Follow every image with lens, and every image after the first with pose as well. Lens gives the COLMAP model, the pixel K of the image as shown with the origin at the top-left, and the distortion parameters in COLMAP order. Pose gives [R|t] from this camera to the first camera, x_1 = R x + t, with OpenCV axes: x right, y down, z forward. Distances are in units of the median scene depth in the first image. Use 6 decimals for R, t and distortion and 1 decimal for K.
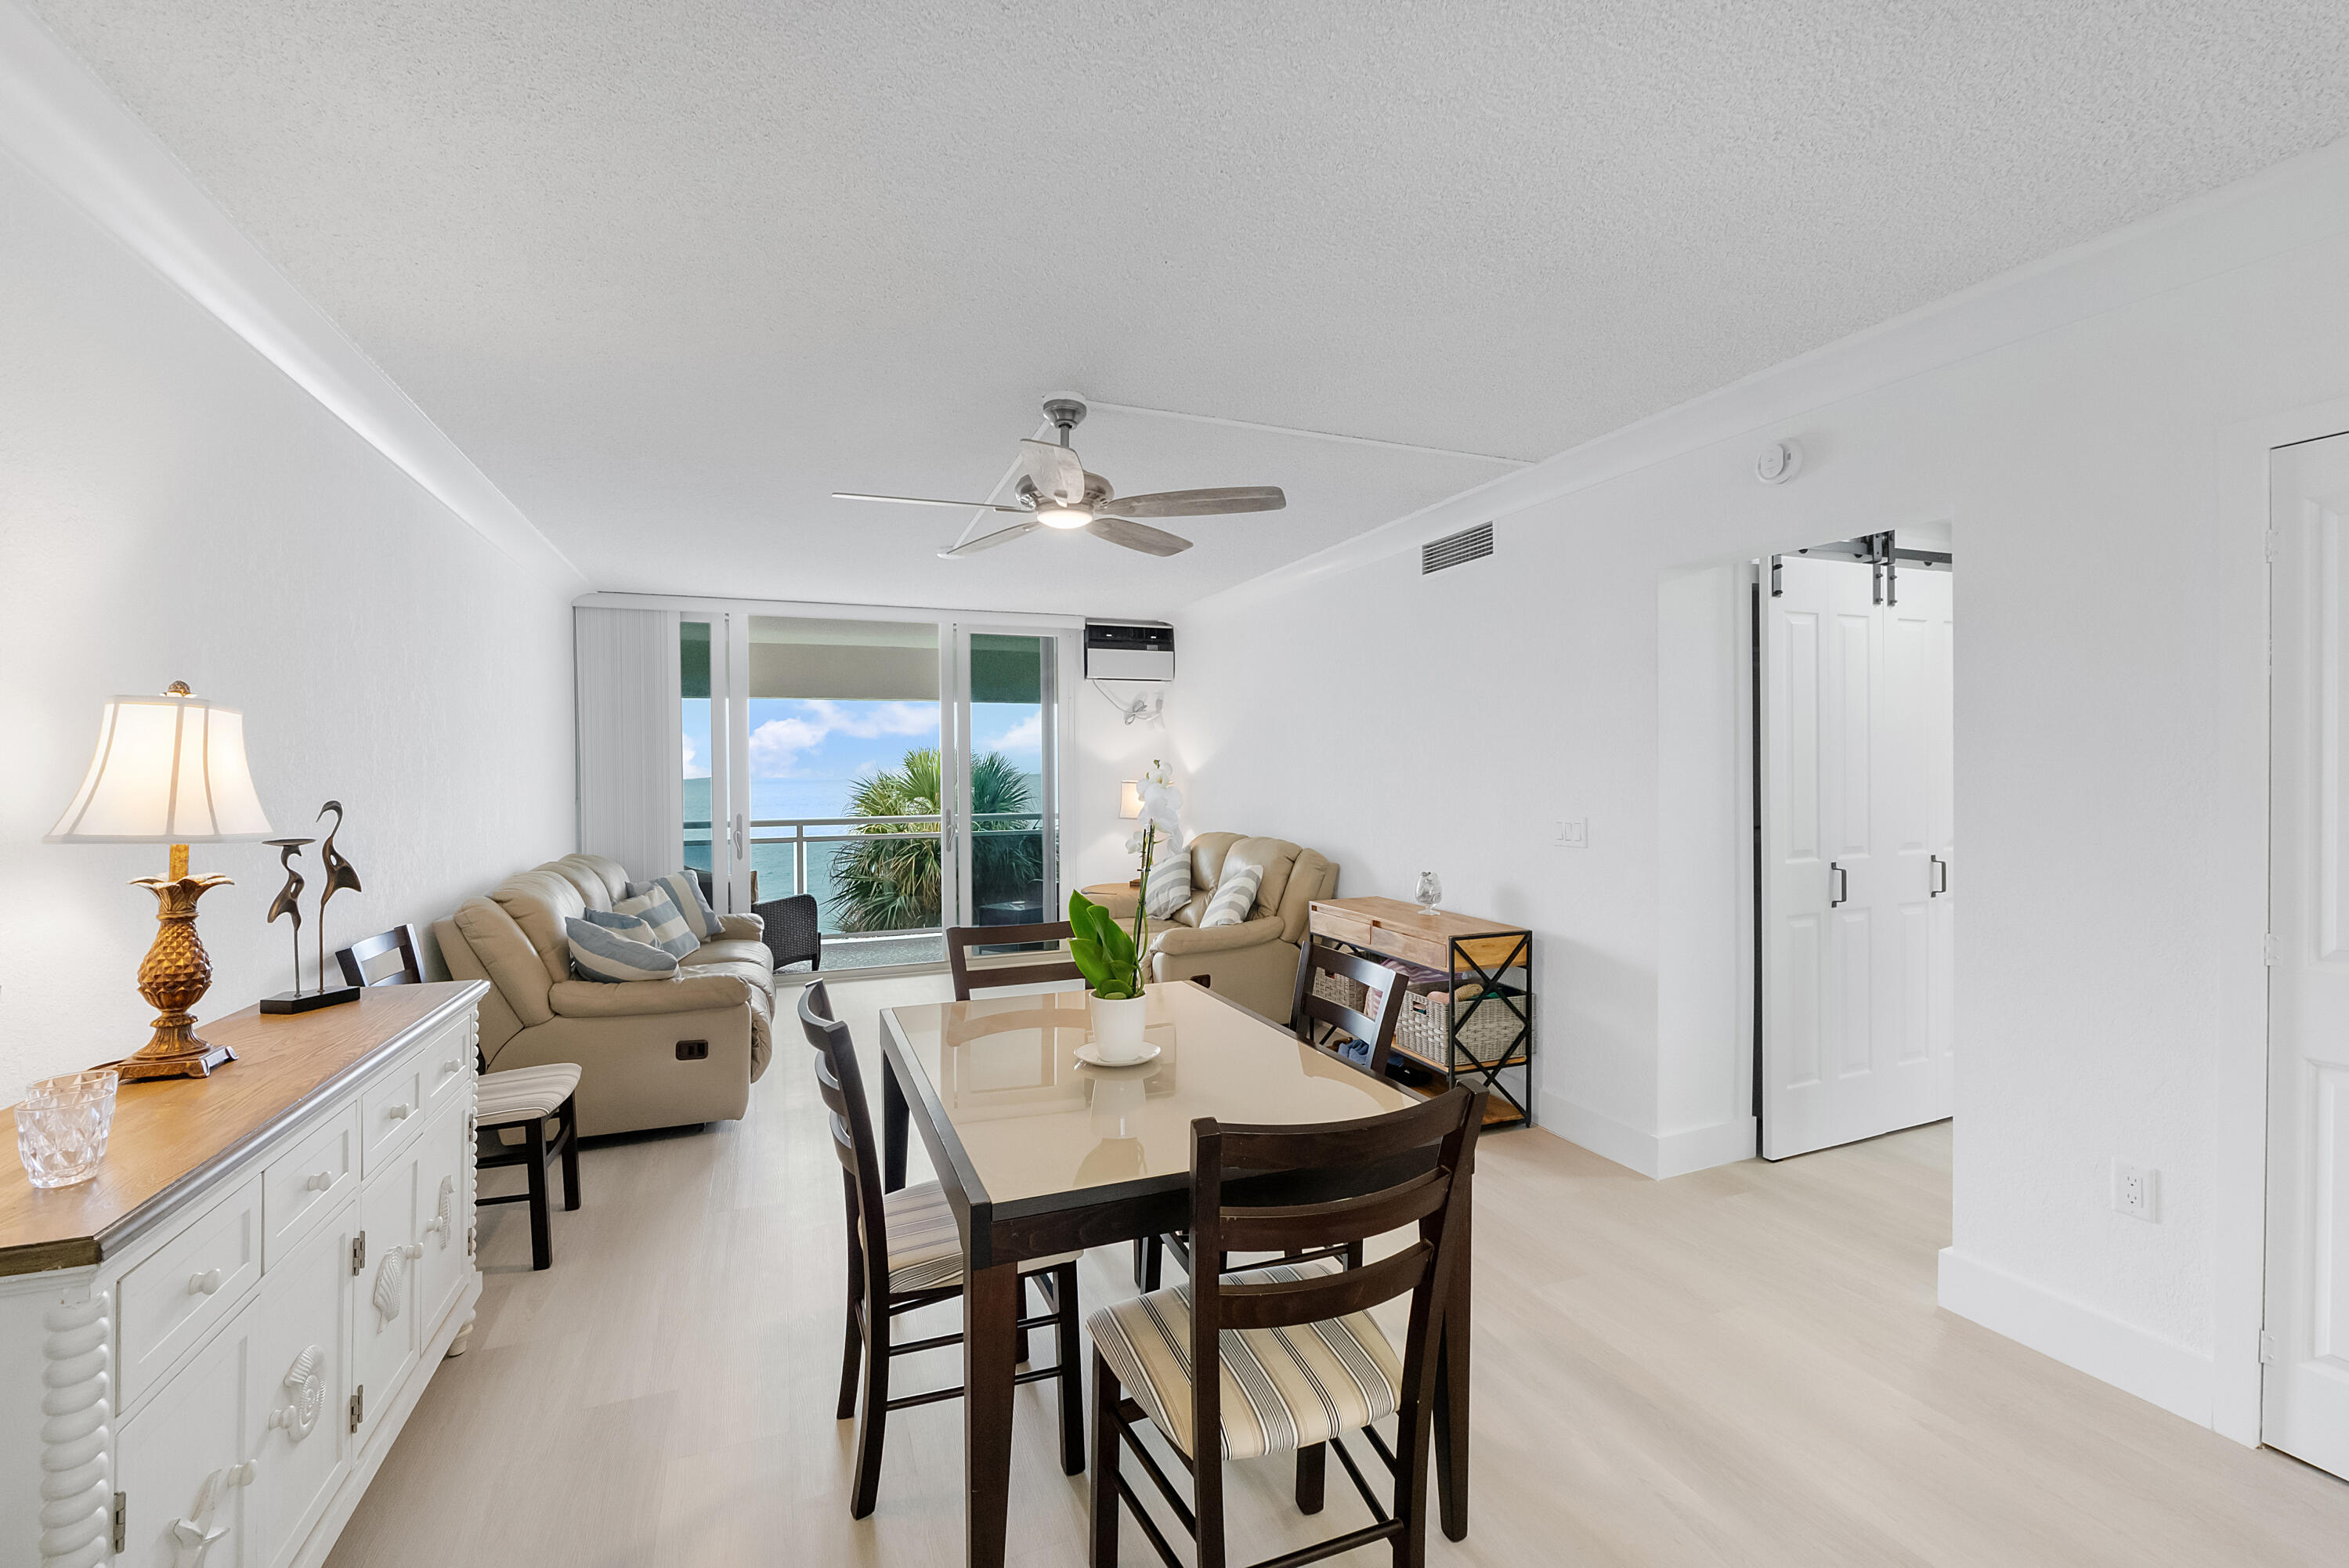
lens RADIAL K [[995.9, 0, 1175.7], [0, 995.9, 778.0], [0, 0, 1]] dist [-0.002665, -0.000191]
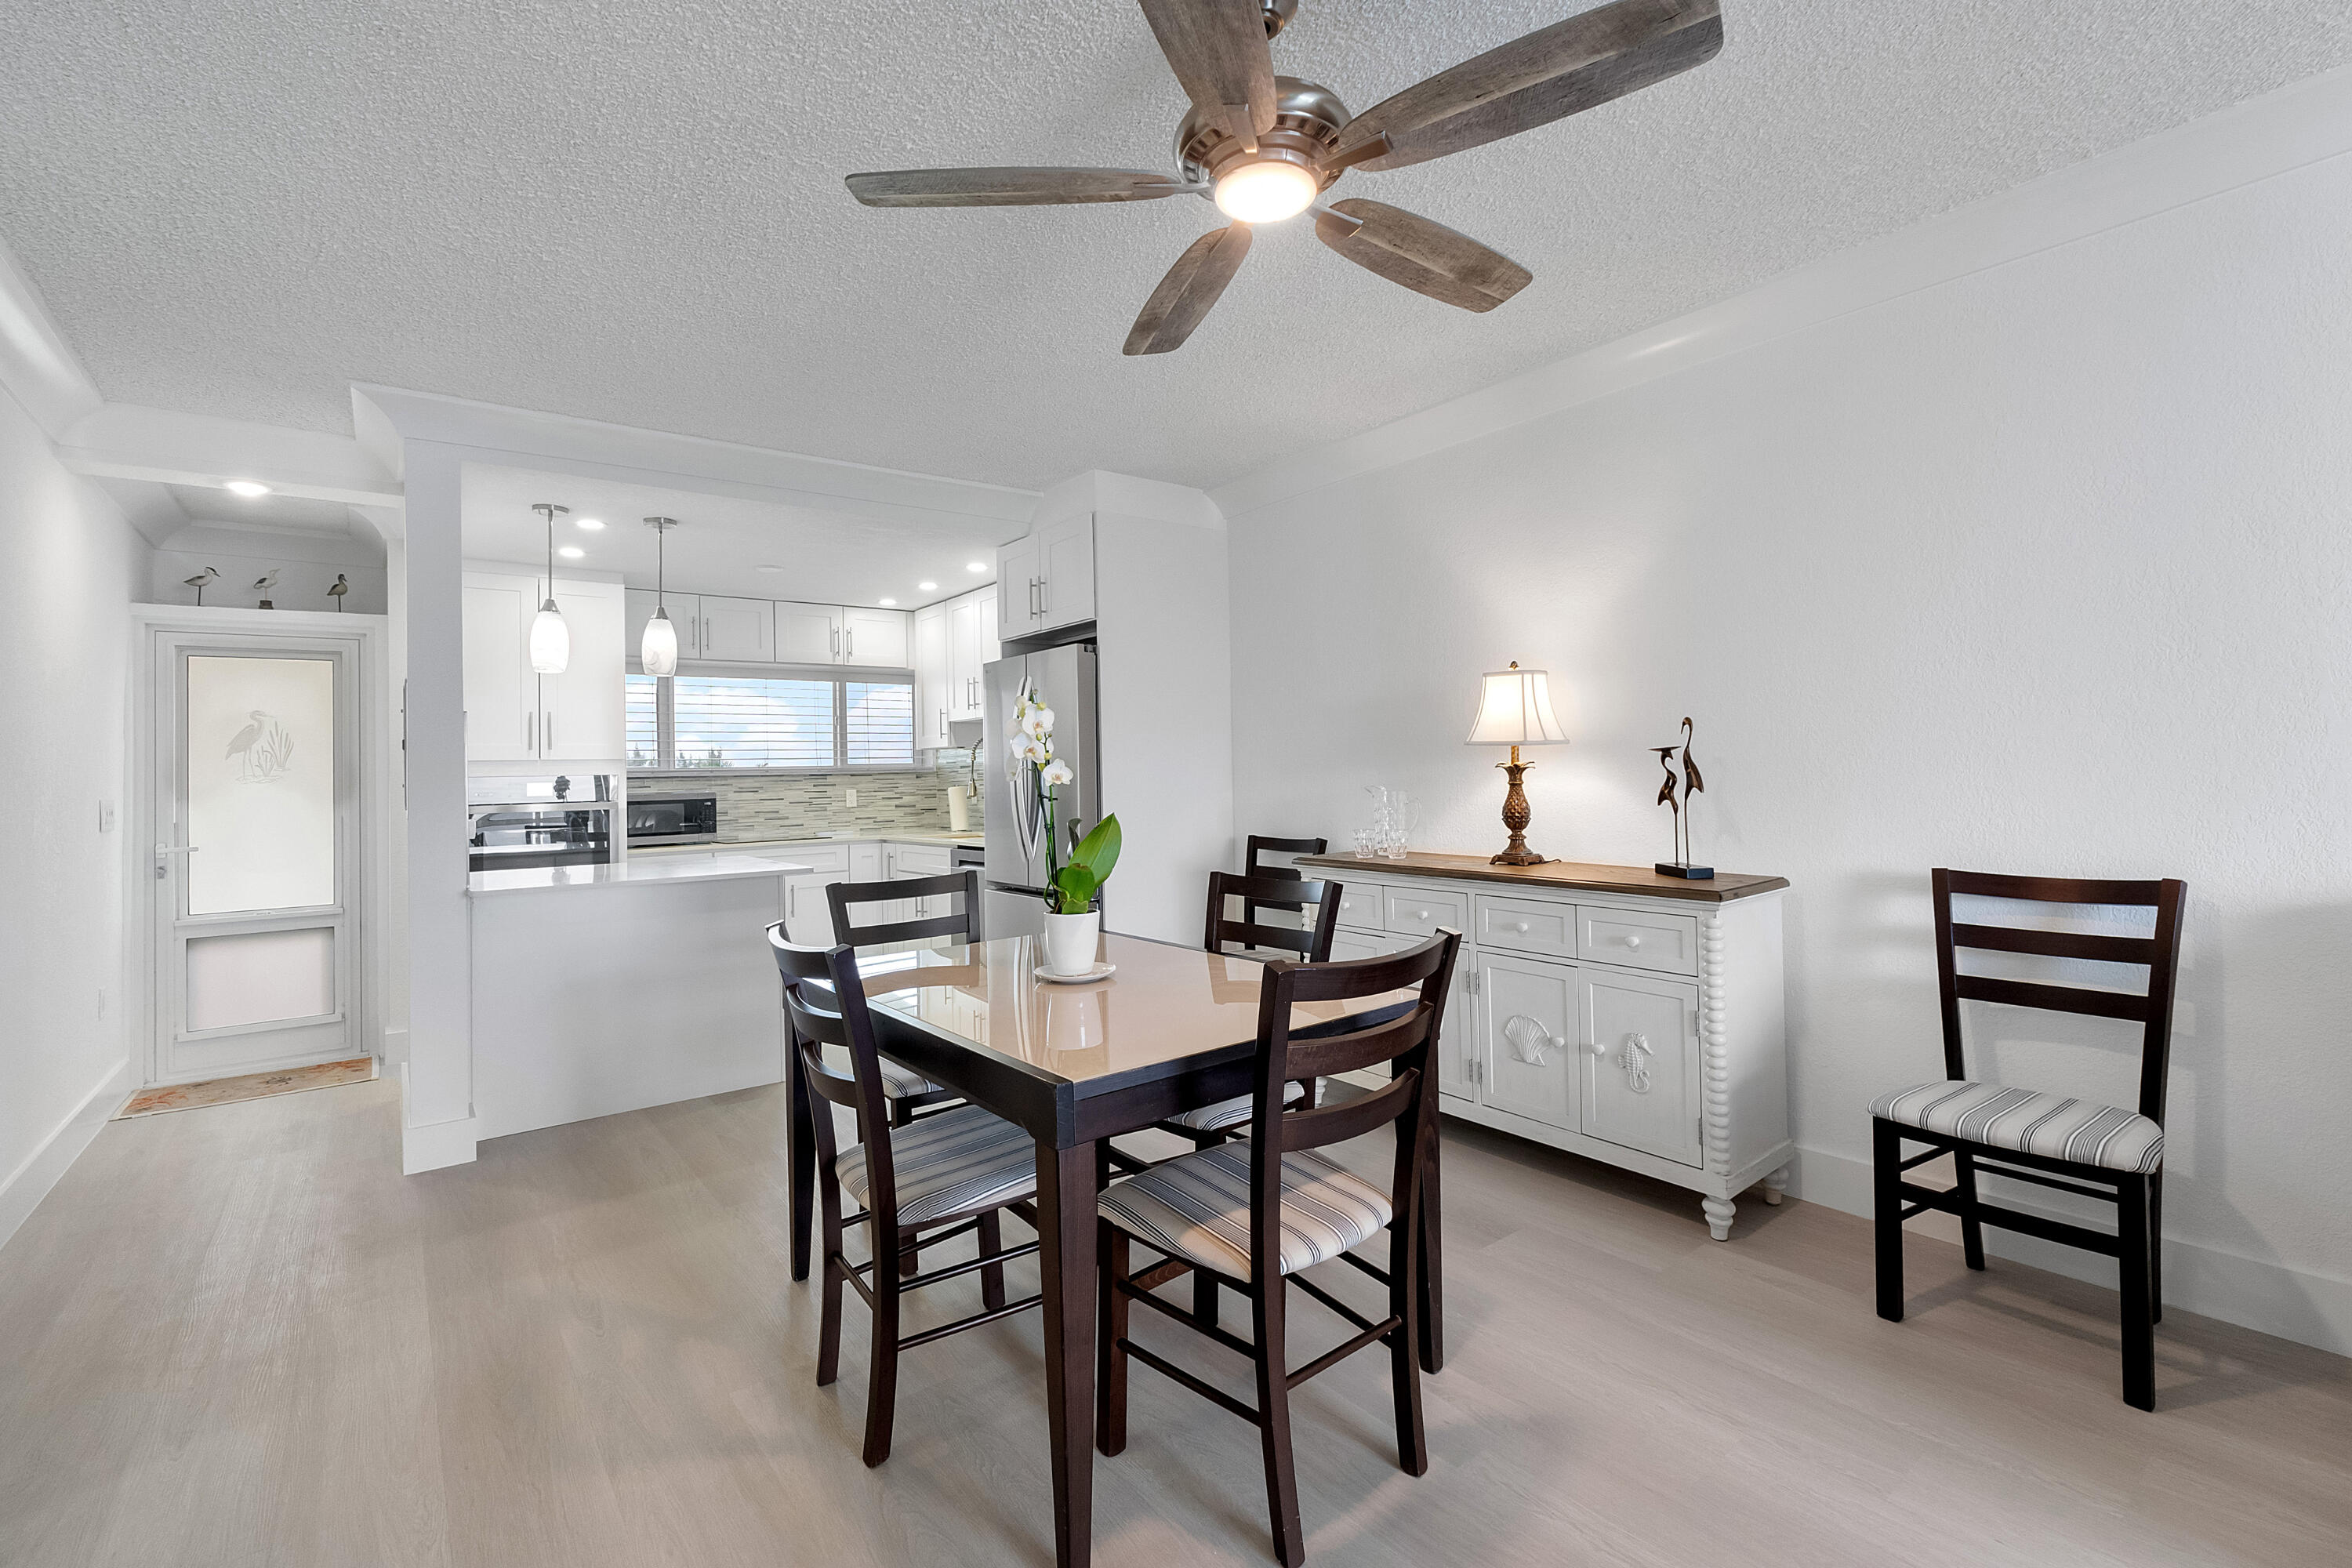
lens RADIAL K [[1030.2, 0, 1203.4], [0, 1030.2, 749.9], [0, 0, 1]] dist [-0.010399, -0.000403]
pose [[-0.955460, 0.025379, -0.294027, 0.066905], [0.031126, 0.999405, -0.014880, 0.034642], [0.293474, -0.023369, -0.955681, 1.111987]]
